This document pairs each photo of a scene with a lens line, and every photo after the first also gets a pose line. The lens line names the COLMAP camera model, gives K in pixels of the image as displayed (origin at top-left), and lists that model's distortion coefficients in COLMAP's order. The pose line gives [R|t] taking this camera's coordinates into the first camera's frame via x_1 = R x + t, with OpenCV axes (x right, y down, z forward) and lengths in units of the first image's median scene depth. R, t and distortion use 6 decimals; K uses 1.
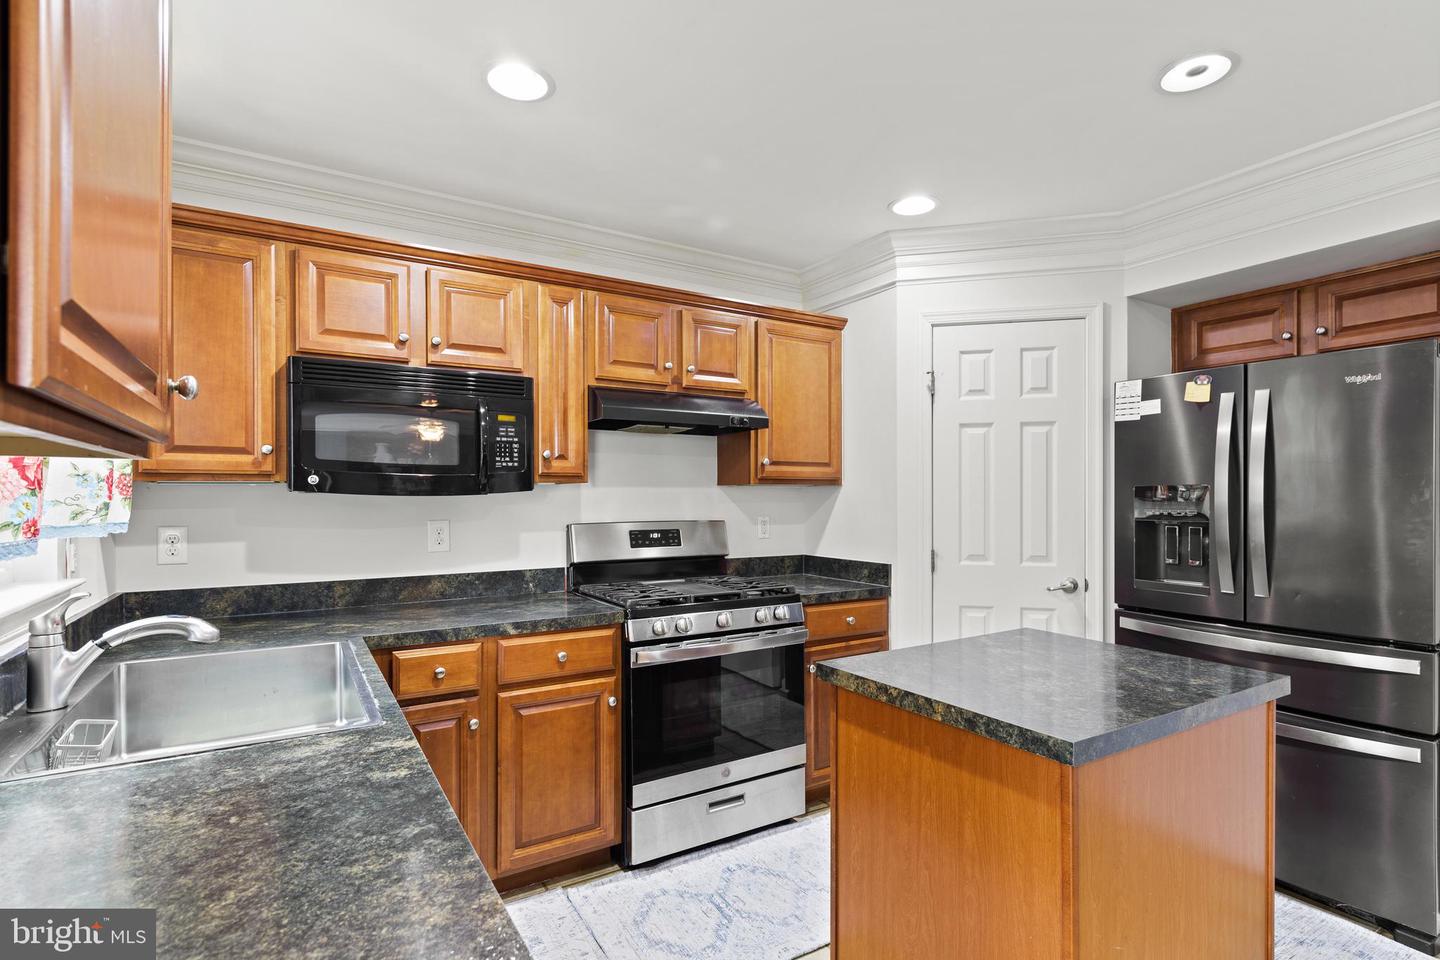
lens RADIAL K [[698.0, 0, 731.1], [0, 698.0, 499.5], [0, 0, 1]] dist [0.007524, 0.000880]
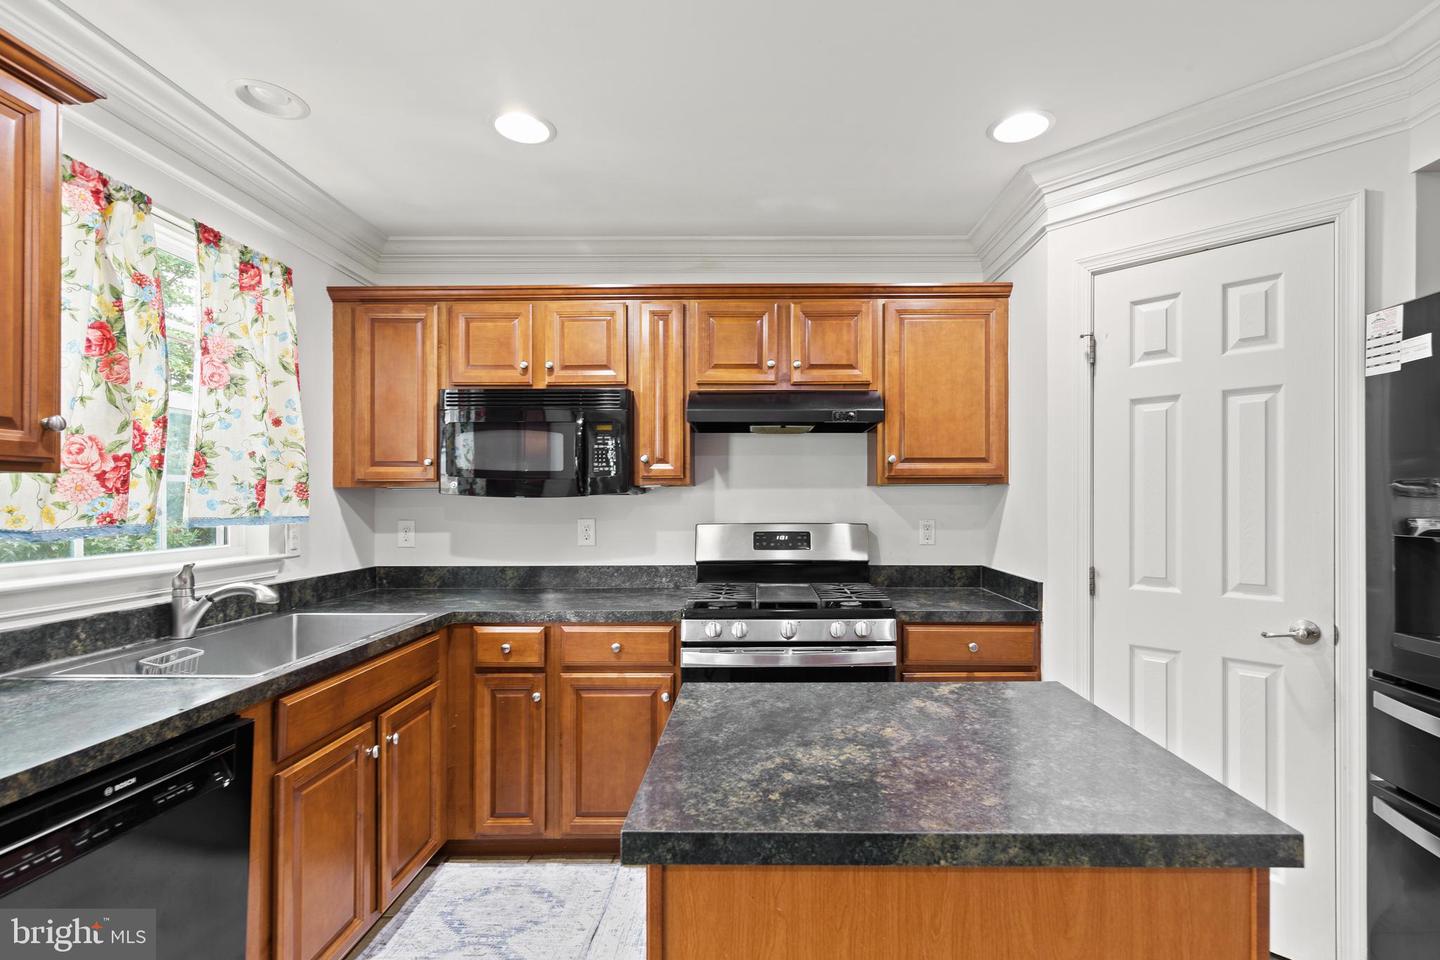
lens RADIAL K [[676.6, 0, 755.6], [0, 676.6, 499.1], [0, 0, 1]] dist [0.006228, -0.001782]
pose [[0.847237, -0.000467, -0.531215, 0.399733], [-0.001263, 0.999995, -0.002894, 0.000097], [0.531214, 0.003123, 0.847232, 0.190113]]
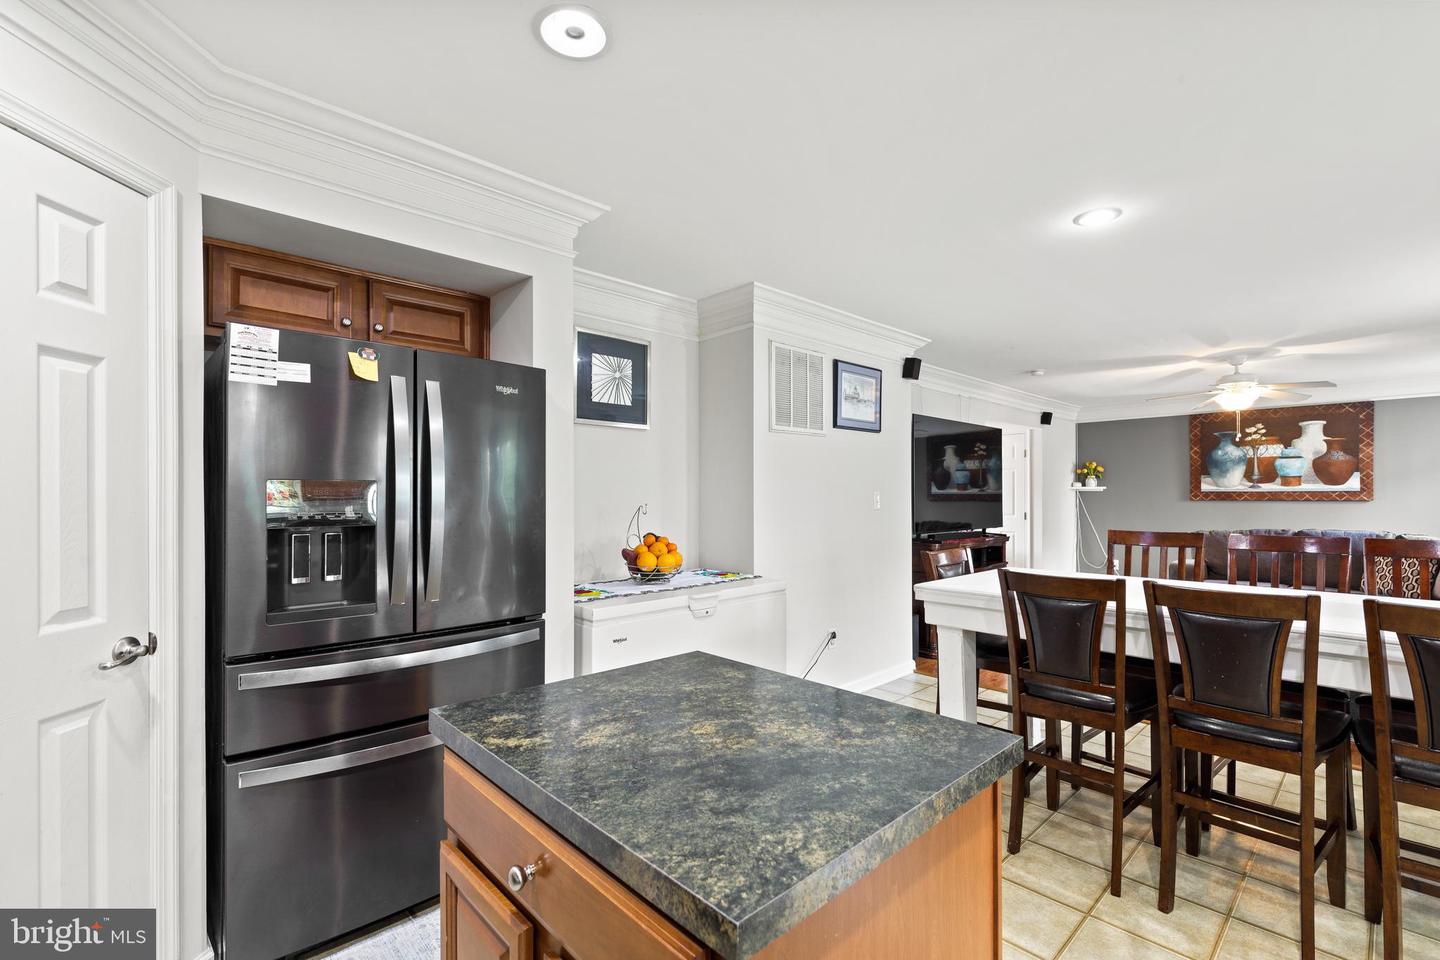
lens RADIAL K [[640.4, 0, 721.7], [0, 640.4, 491.9], [0, 0, 1]] dist [0.009453, -0.001462]
pose [[-0.200241, 0.004686, 0.979735, -0.135946], [0.005341, 0.999979, -0.003691, -0.002214], [-0.979732, 0.004494, -0.200262, 0.652314]]
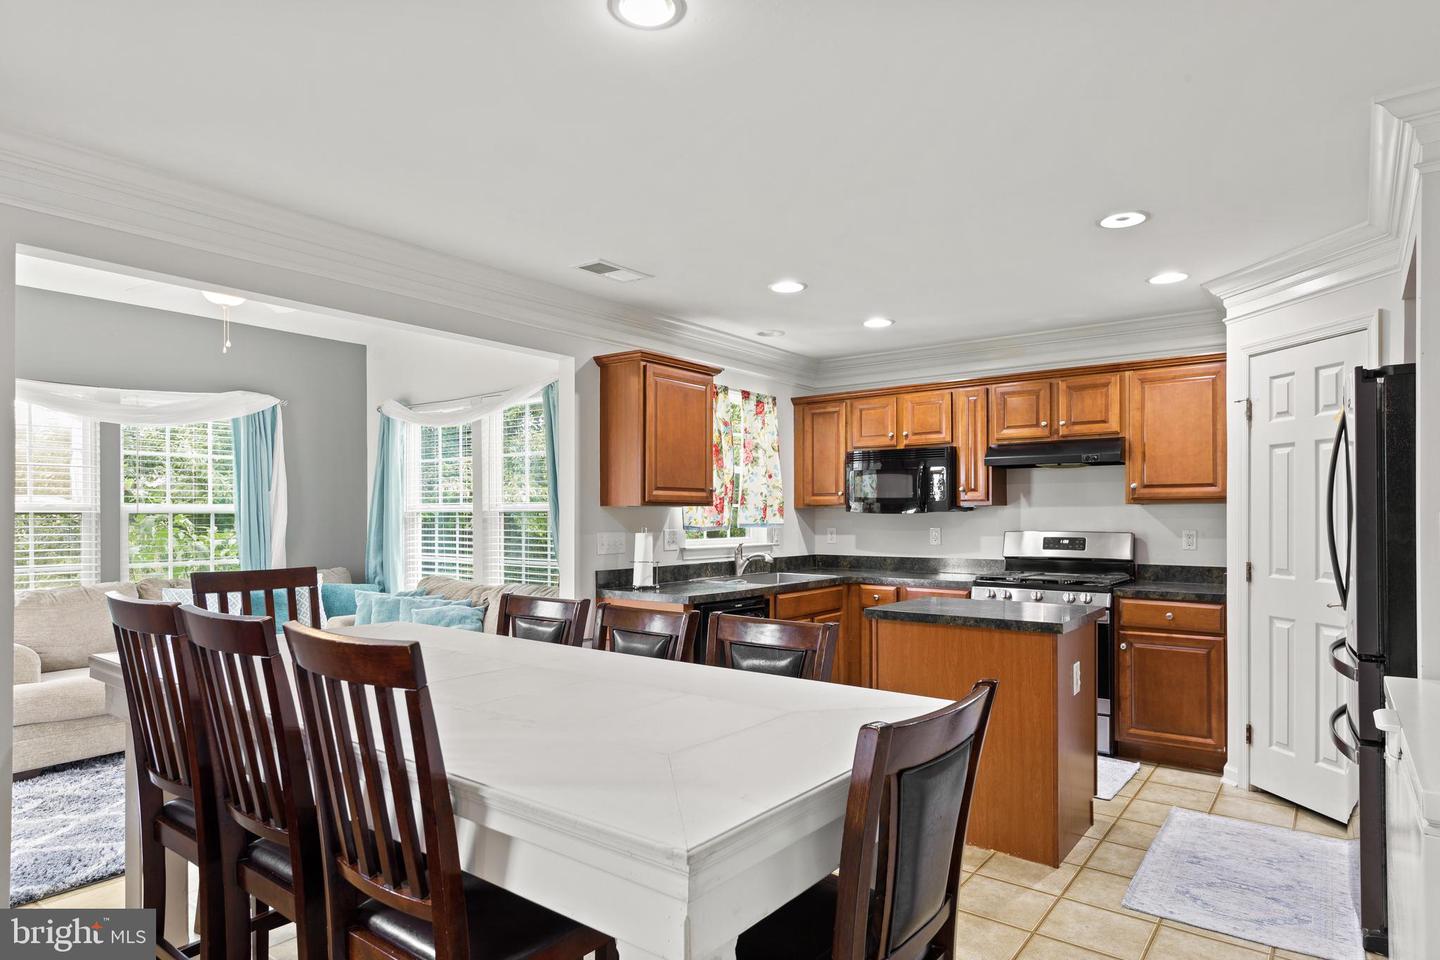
lens RADIAL K [[838.8, 0, 722.5], [0, 838.8, 512.3], [0, 0, 1]] dist [0.005387, 0.006192]
pose [[0.363796, -0.002636, -0.931475, 1.311247], [-0.000290, 0.999996, -0.002943, -0.002073], [0.931479, 0.001340, 0.363794, -0.263539]]
